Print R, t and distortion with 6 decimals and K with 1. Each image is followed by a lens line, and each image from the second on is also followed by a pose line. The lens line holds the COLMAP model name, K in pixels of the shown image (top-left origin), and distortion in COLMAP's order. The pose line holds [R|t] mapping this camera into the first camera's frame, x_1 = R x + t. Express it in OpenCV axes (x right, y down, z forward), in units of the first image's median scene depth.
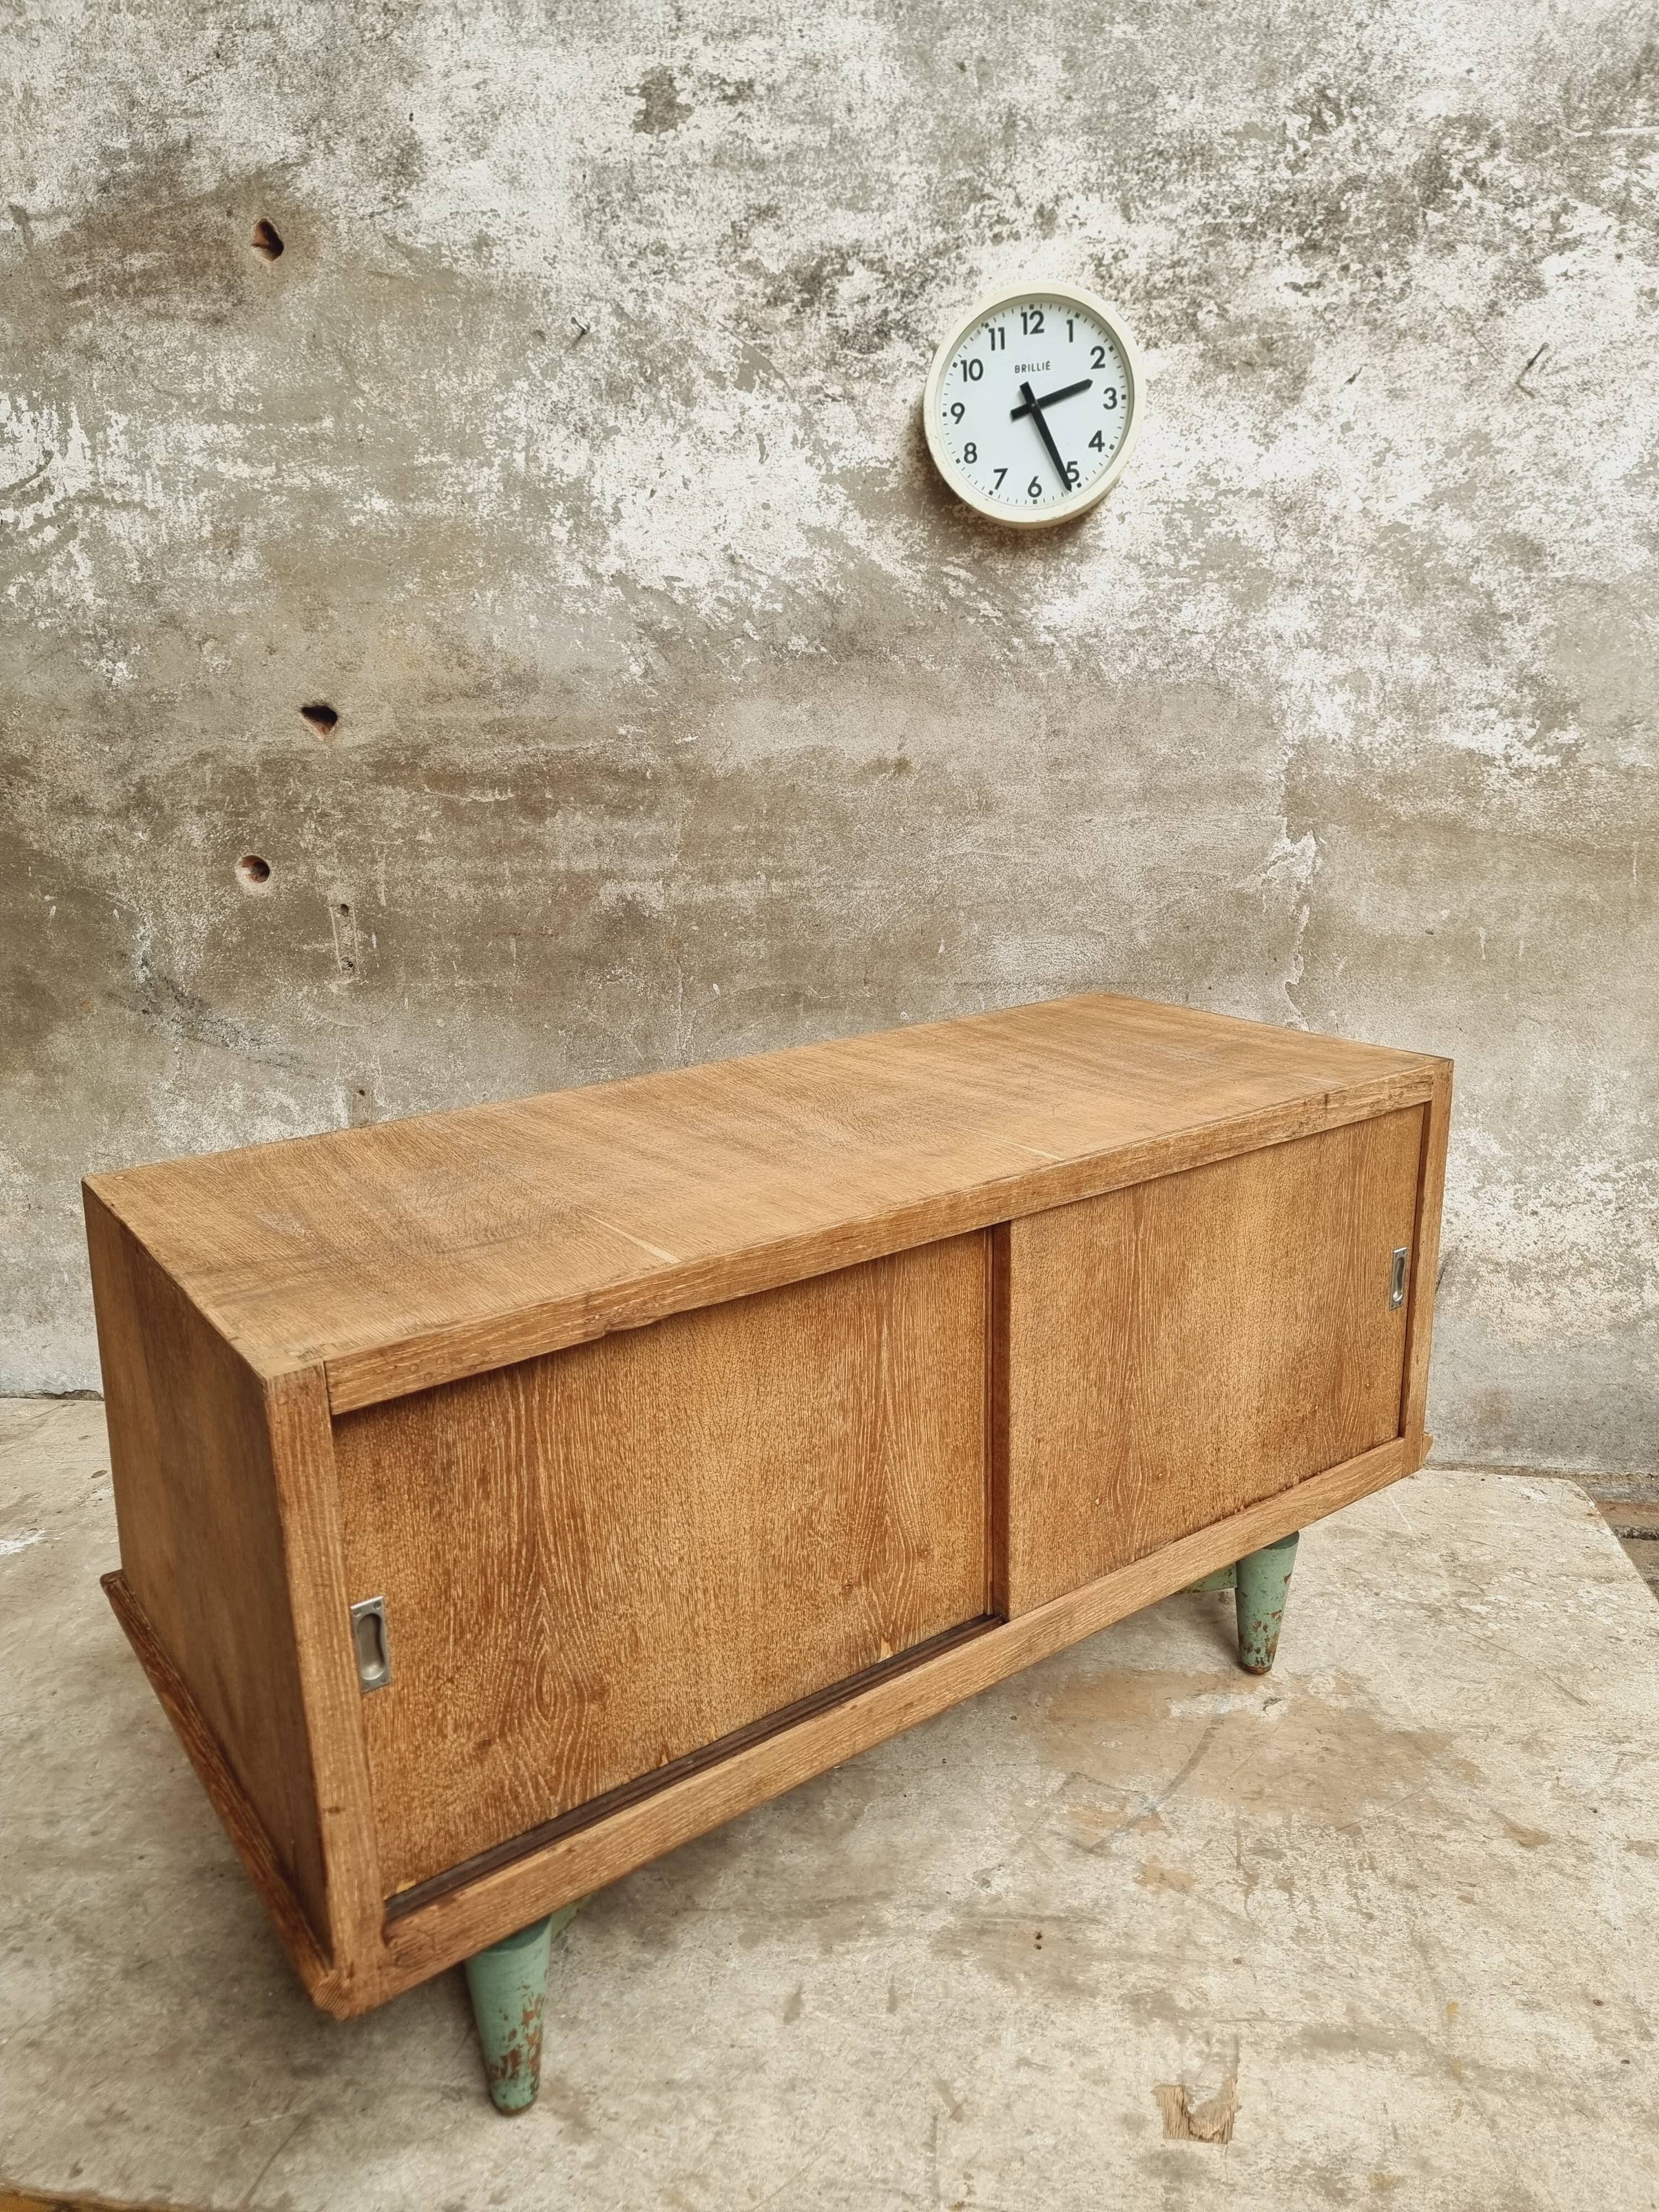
lens RADIAL K [[1543.8, 0, 814.7], [0, 1543.8, 1116.5], [0, 0, 1]] dist [0.066677, -0.058294]
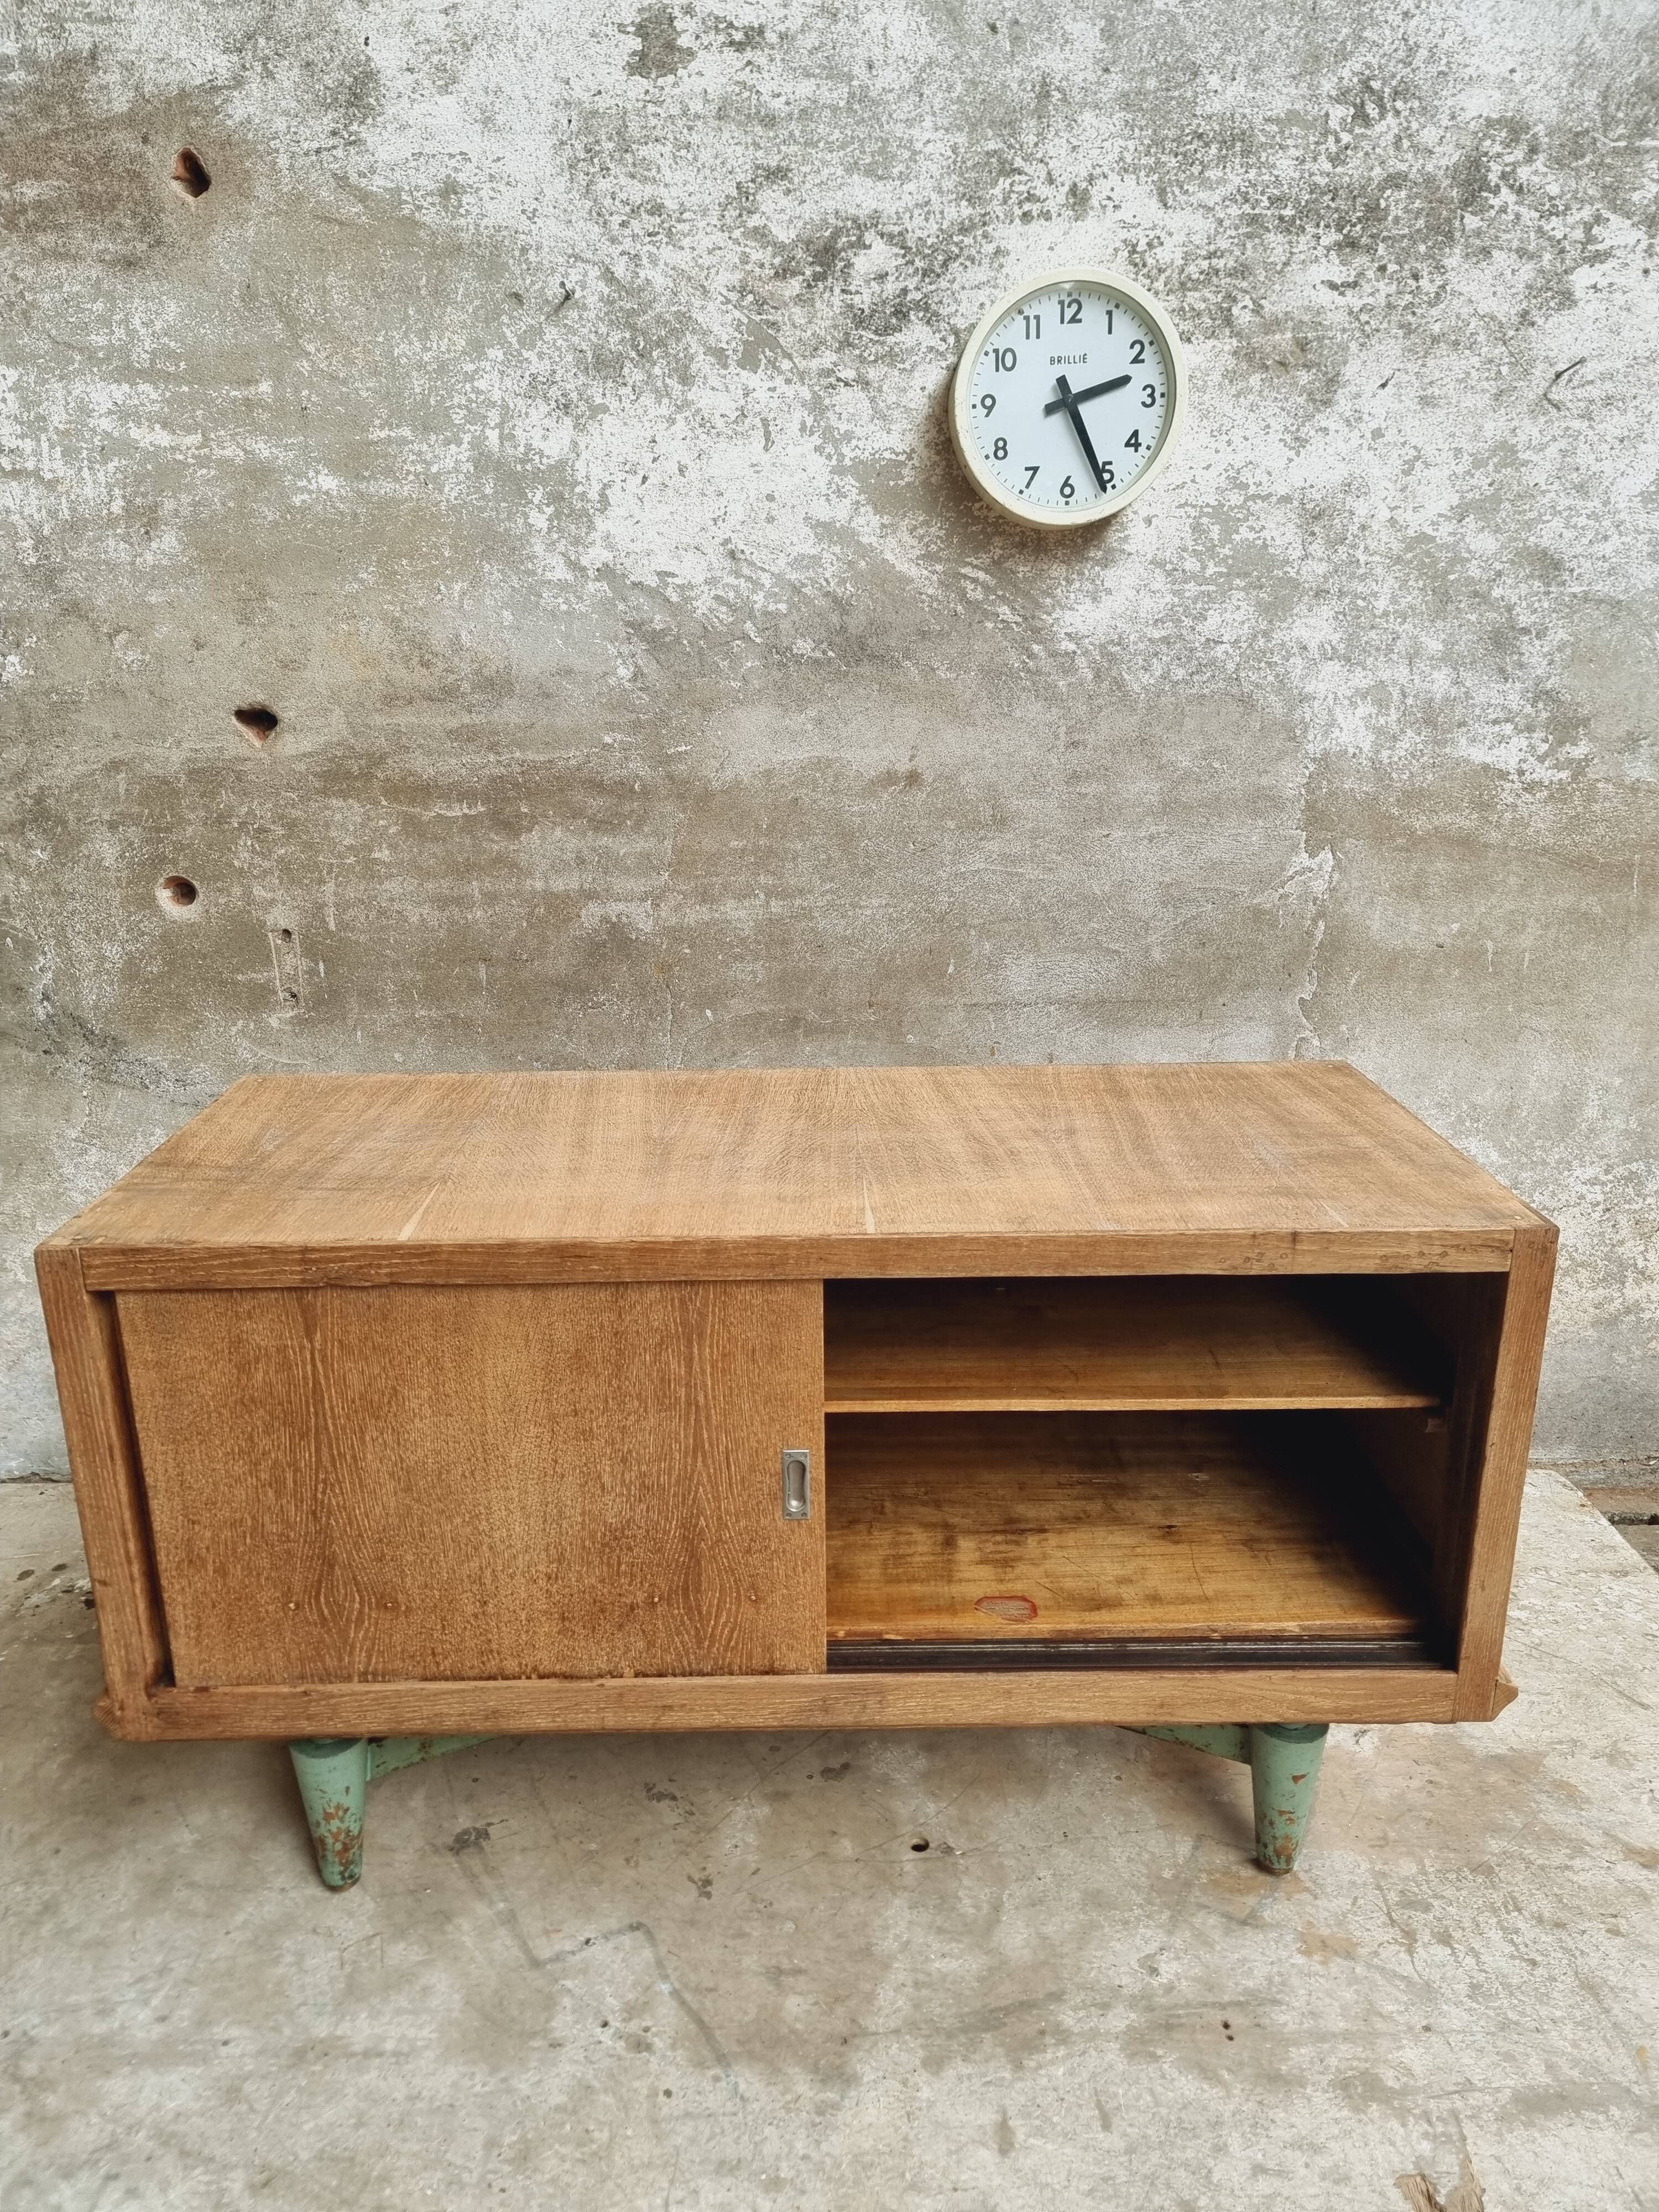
lens RADIAL K [[1538.1, 0, 792.7], [0, 1538.1, 1131.1], [0, 0, 1]] dist [0.068972, -0.062334]
pose [[0.987592, -0.037580, 0.152478, -0.174291], [0.031428, 0.998600, 0.042559, -0.055141], [-0.153864, -0.037239, 0.987390, 0.073237]]
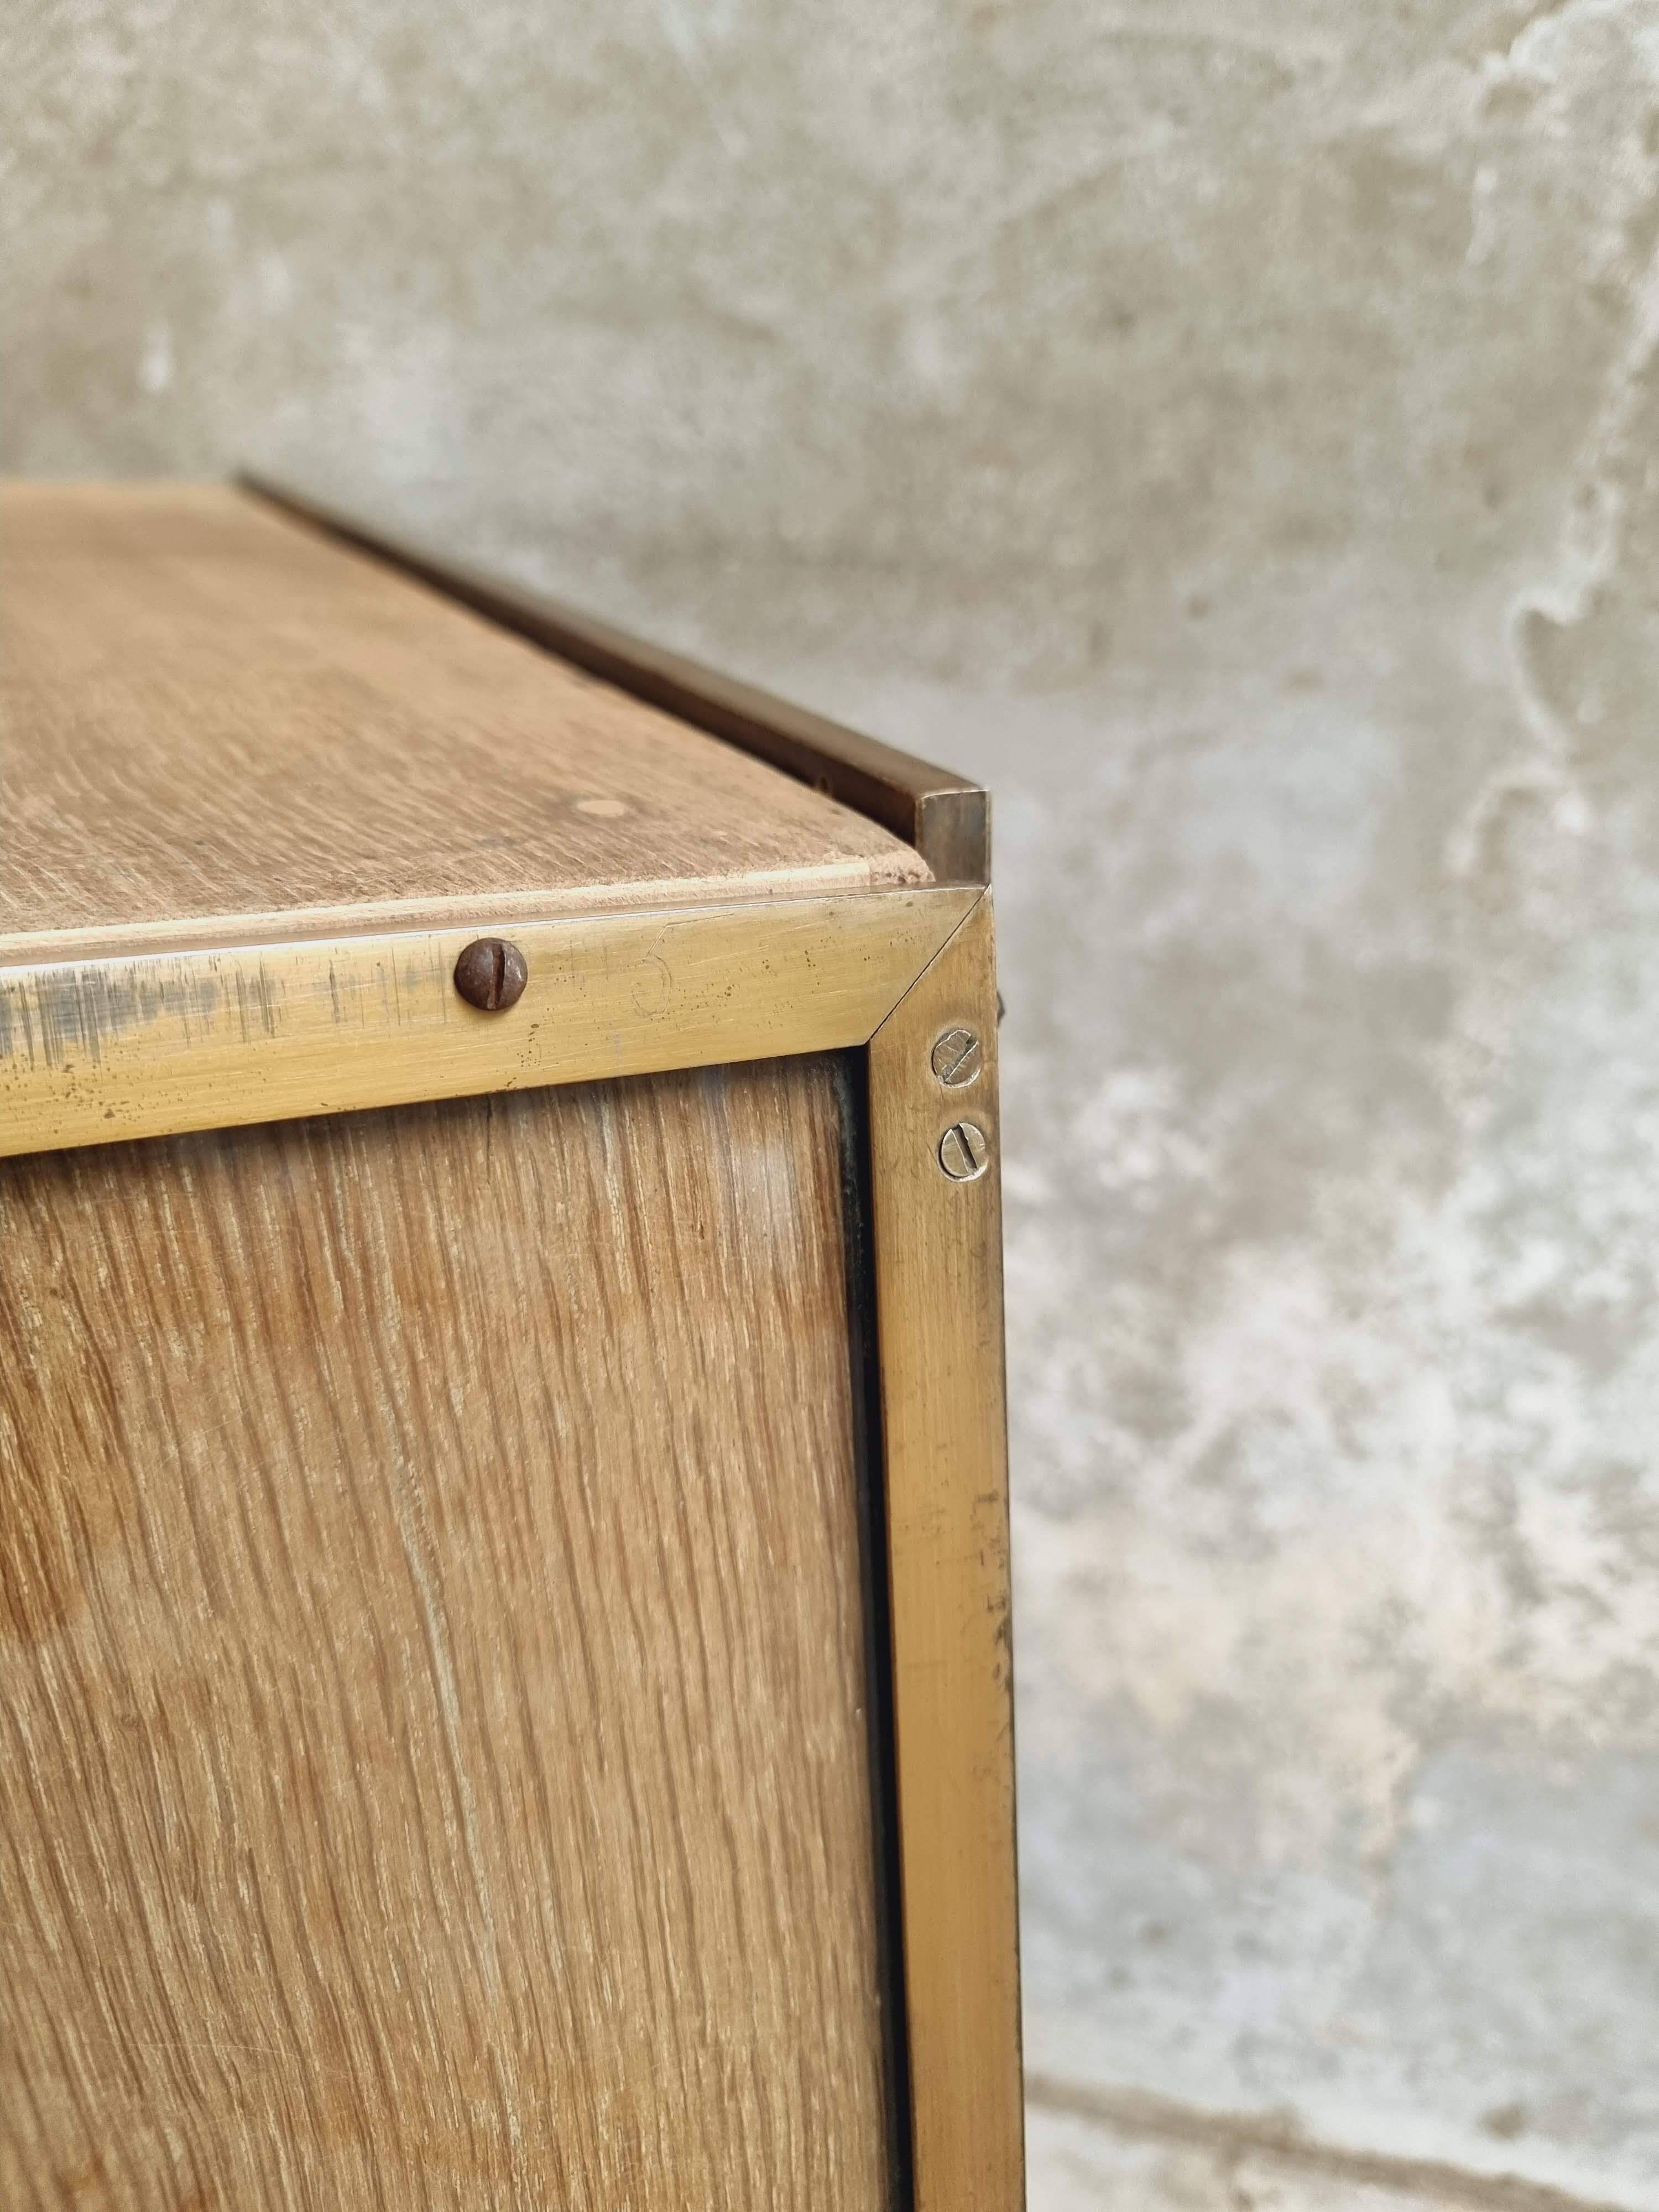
lens RADIAL K [[1618.5, 0, 829.5], [0, 1618.5, 1097.5], [0, 0, 1]] dist [-0.009382, -0.010740]
pose [[0.995798, 0.090726, -0.012430, 0.217310], [-0.088169, 0.986571, 0.137493, -0.039812], [0.024737, -0.135820, 0.990425, 0.774274]]
